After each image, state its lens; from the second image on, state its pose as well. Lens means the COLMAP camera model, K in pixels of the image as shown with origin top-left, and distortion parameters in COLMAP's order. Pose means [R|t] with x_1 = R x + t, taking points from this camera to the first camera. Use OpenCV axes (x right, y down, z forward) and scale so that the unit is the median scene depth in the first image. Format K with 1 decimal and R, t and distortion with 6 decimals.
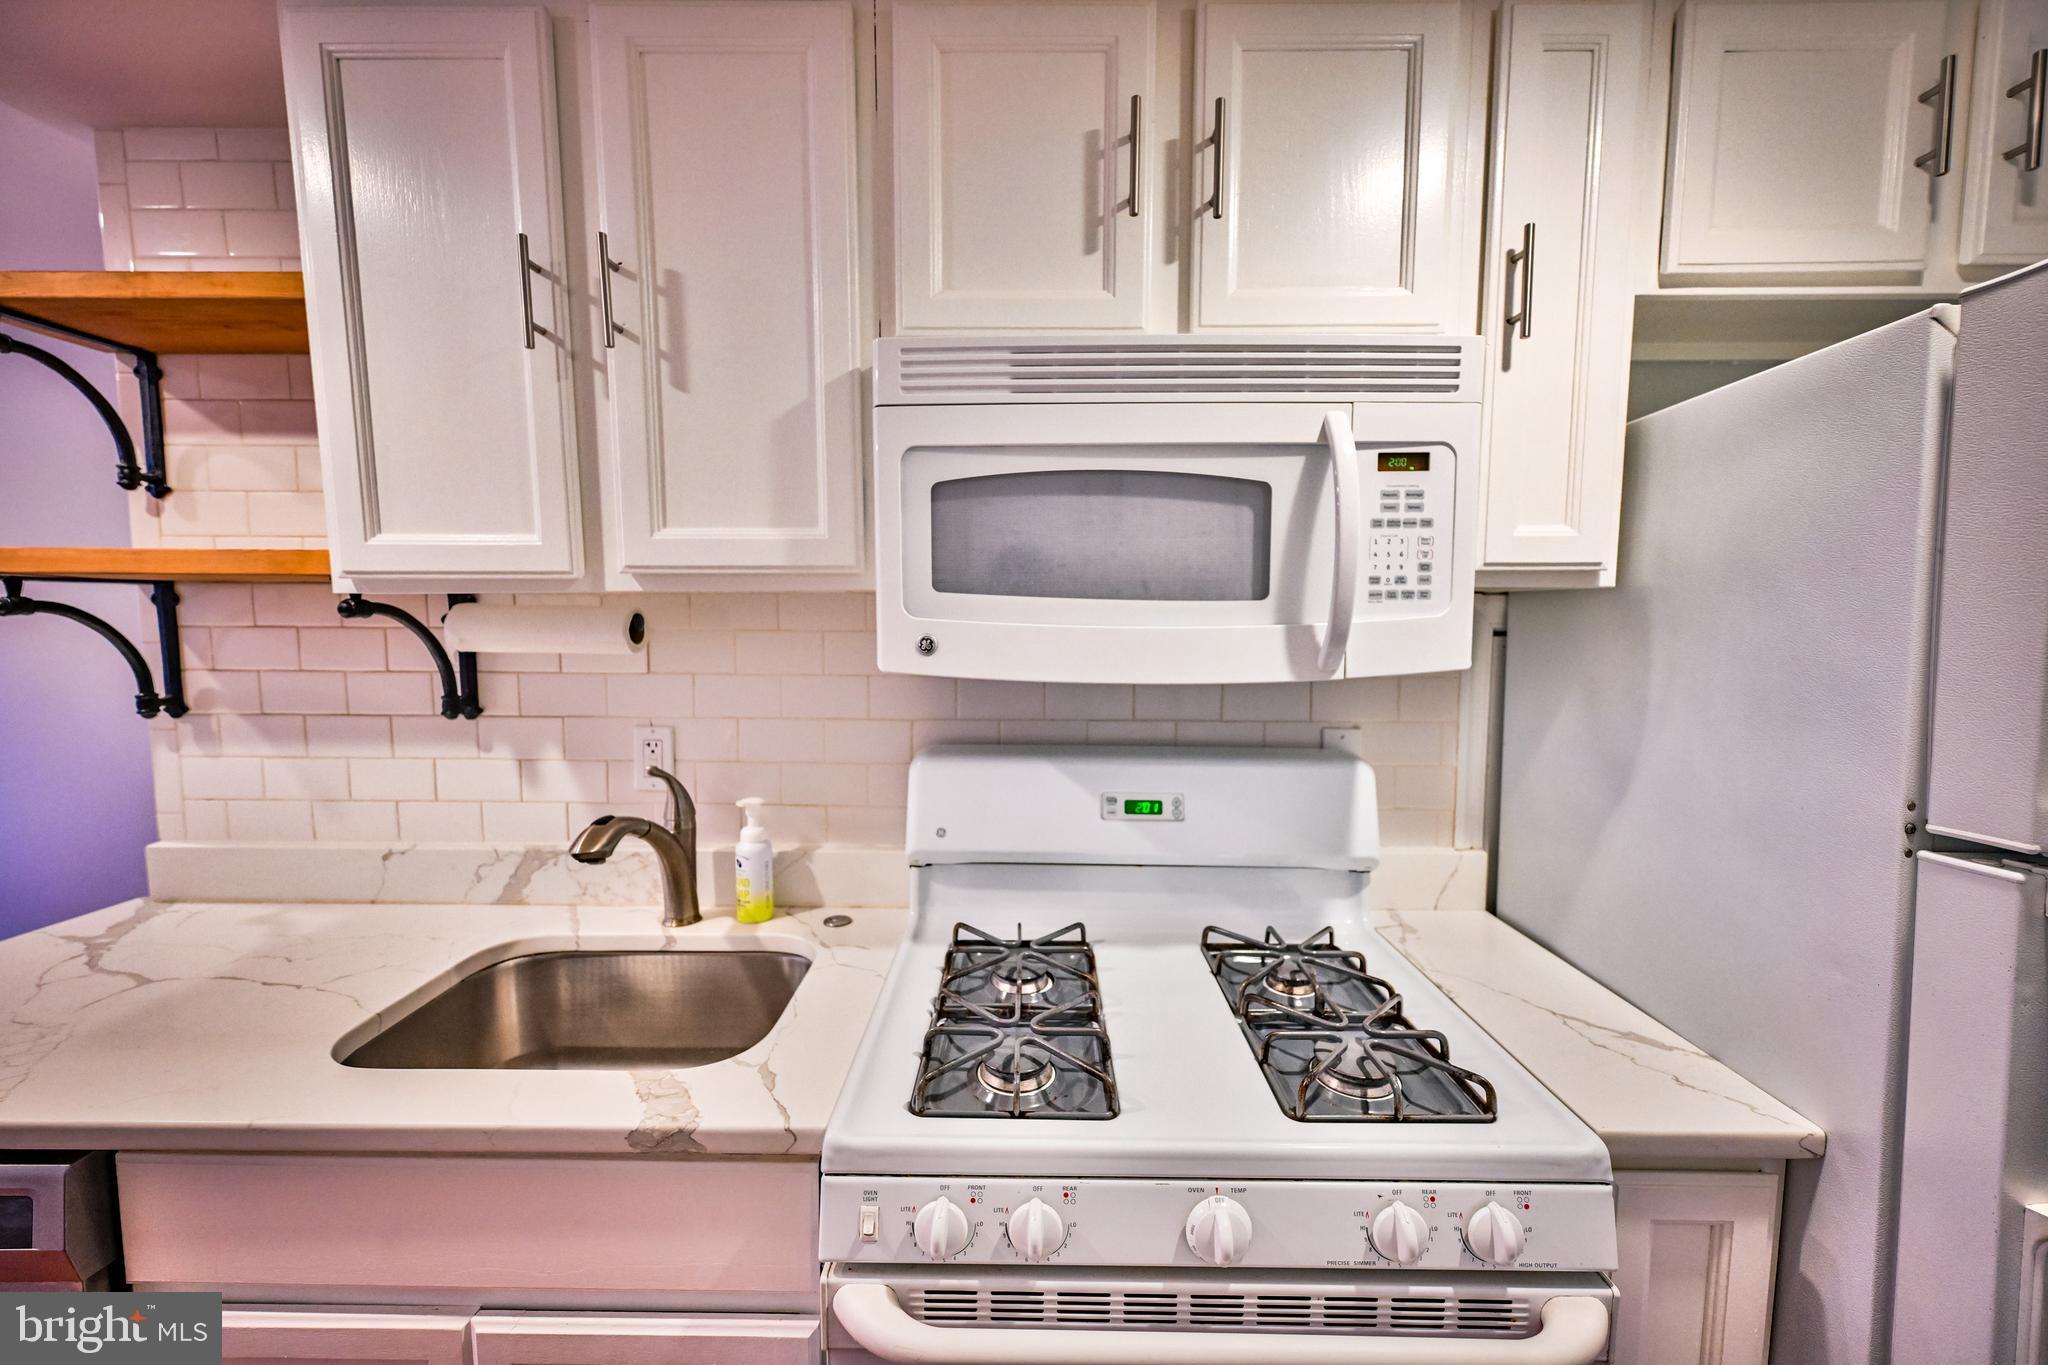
lens RADIAL K [[805.0, 0, 1019.7], [0, 805.0, 685.4], [0, 0, 1]] dist [-0.000342, 0.000012]
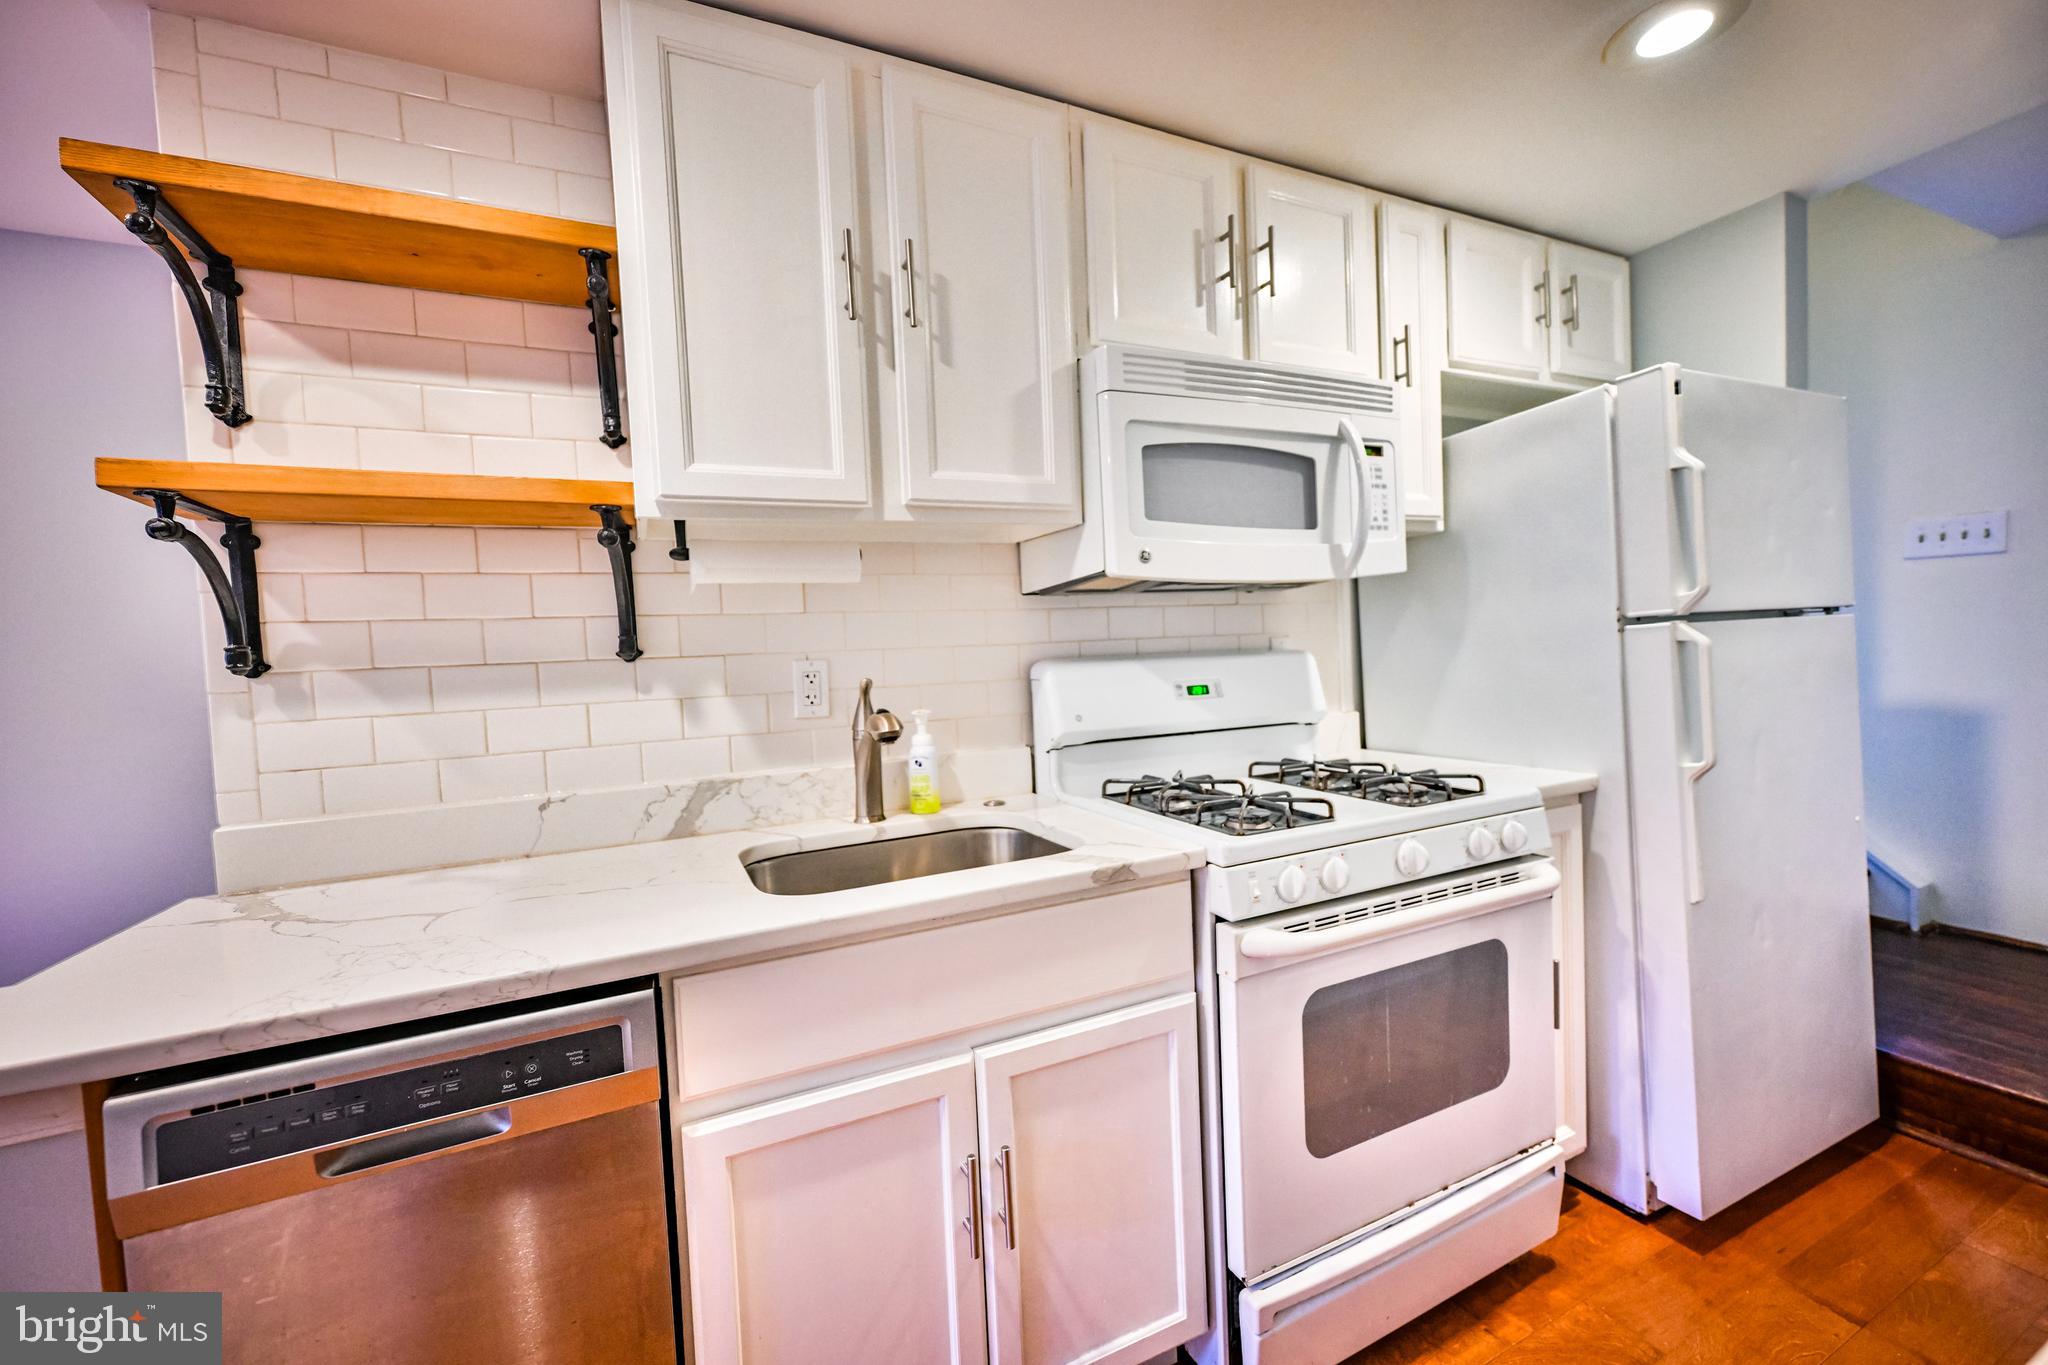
lens RADIAL K [[805.0, 0, 1027.4], [0, 805.0, 682.9], [0, 0, 1]] dist [-0.000342, 0.000012]
pose [[0.899872, -0.063432, 0.431517, -0.869676], [0.087228, 0.995554, -0.035559, 0.193741], [-0.427343, 0.069639, 0.901404, -0.184167]]
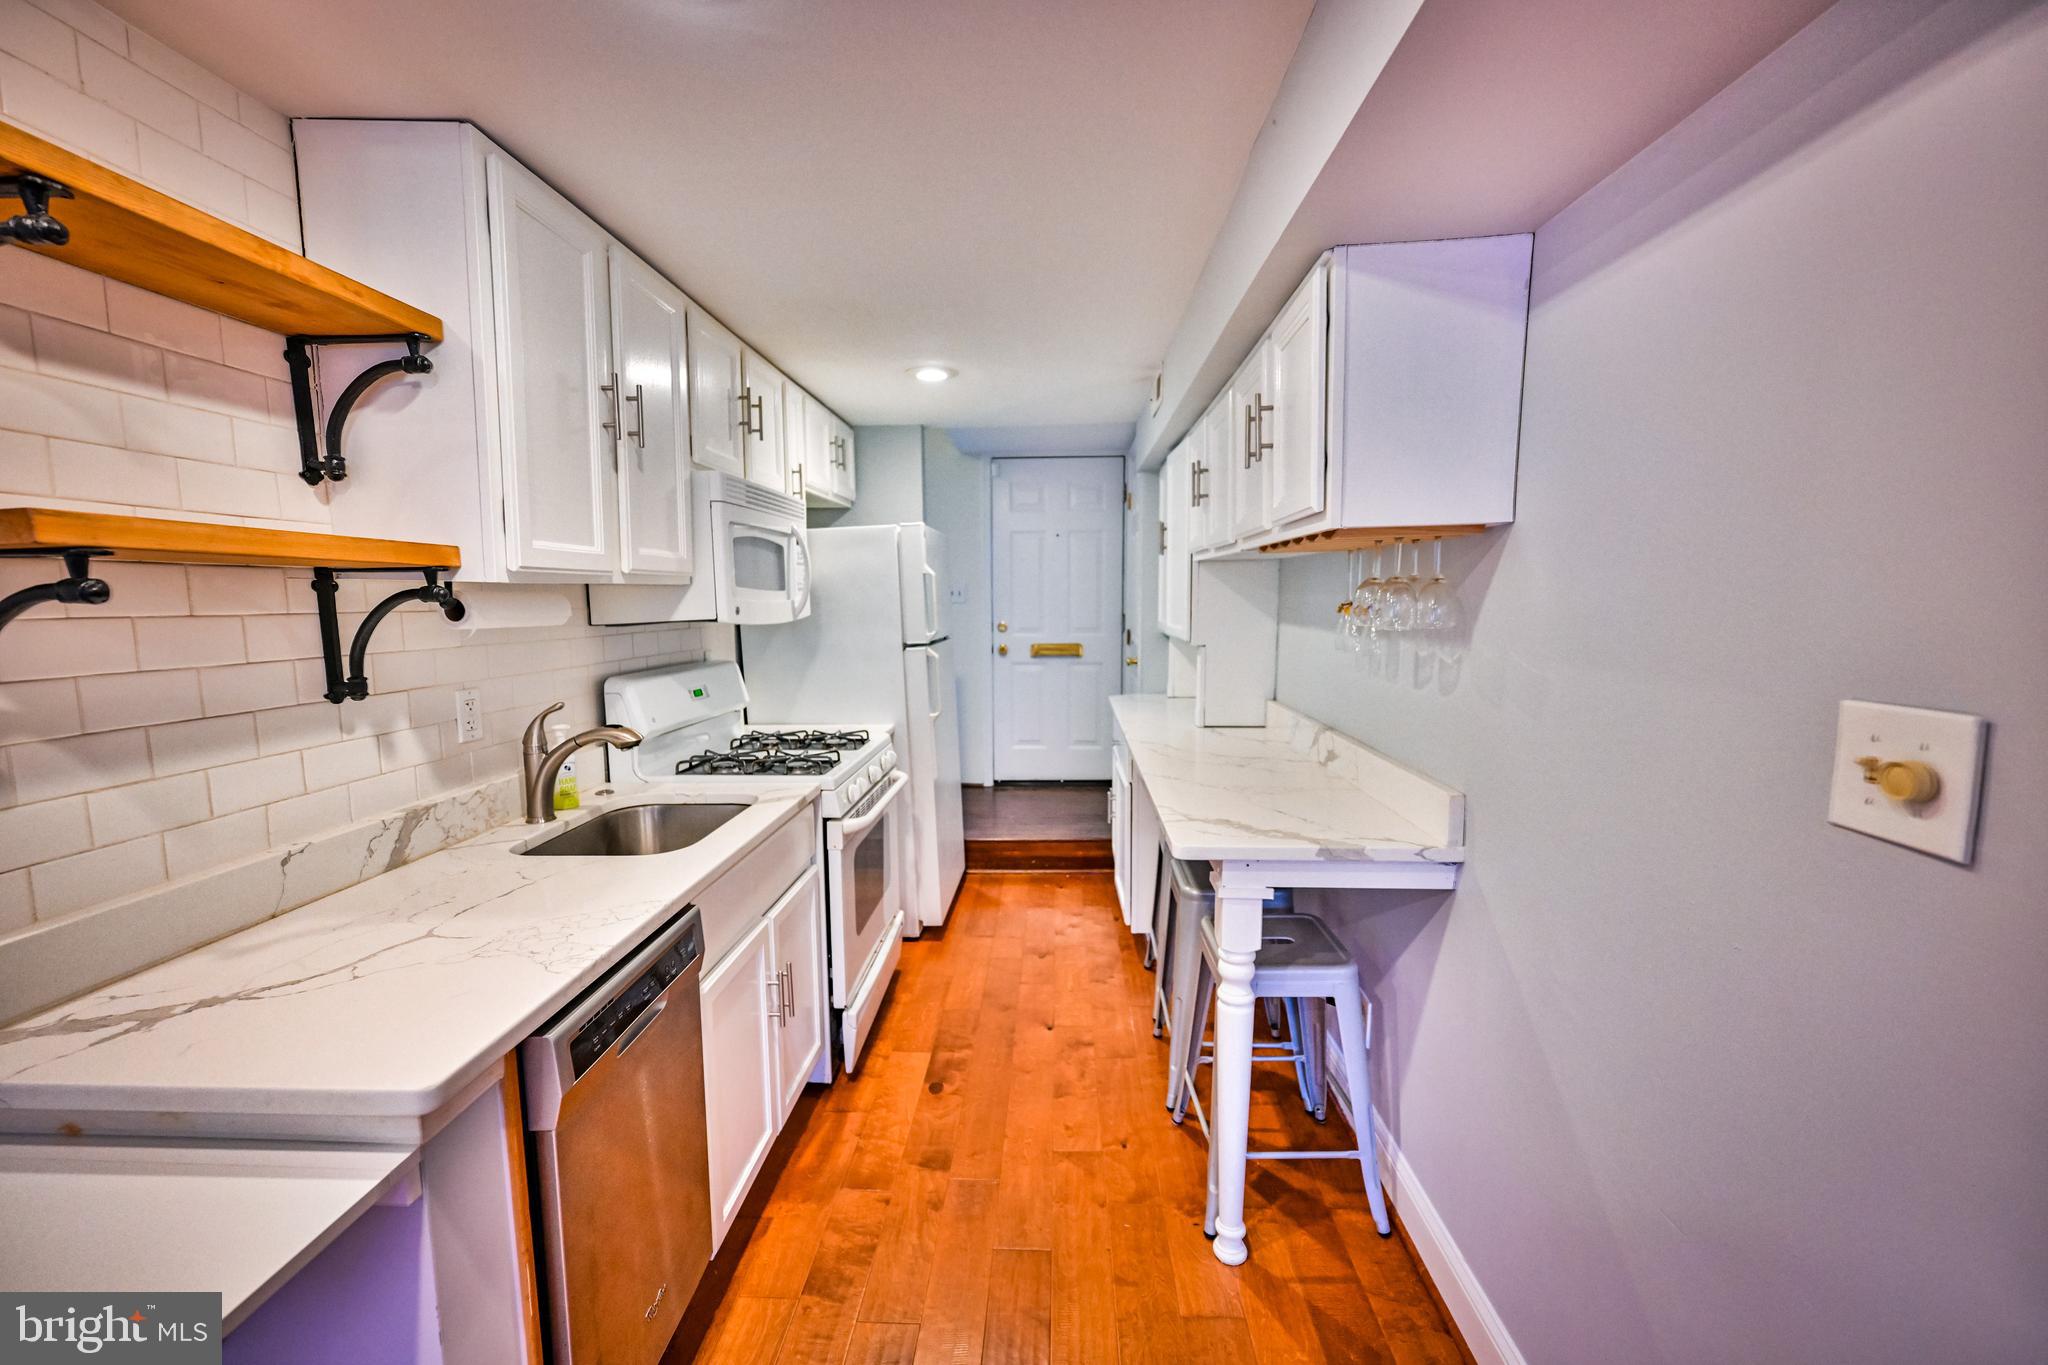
lens RADIAL K [[805.0, 0, 1015.0], [0, 805.0, 688.8], [0, 0, 1]] dist [-0.000342, 0.000012]
pose [[0.047716, -0.117908, 0.991877, -2.138695], [0.096465, 0.988911, 0.112915, -0.010801], [-0.994192, 0.090293, 0.058561, 0.112008]]
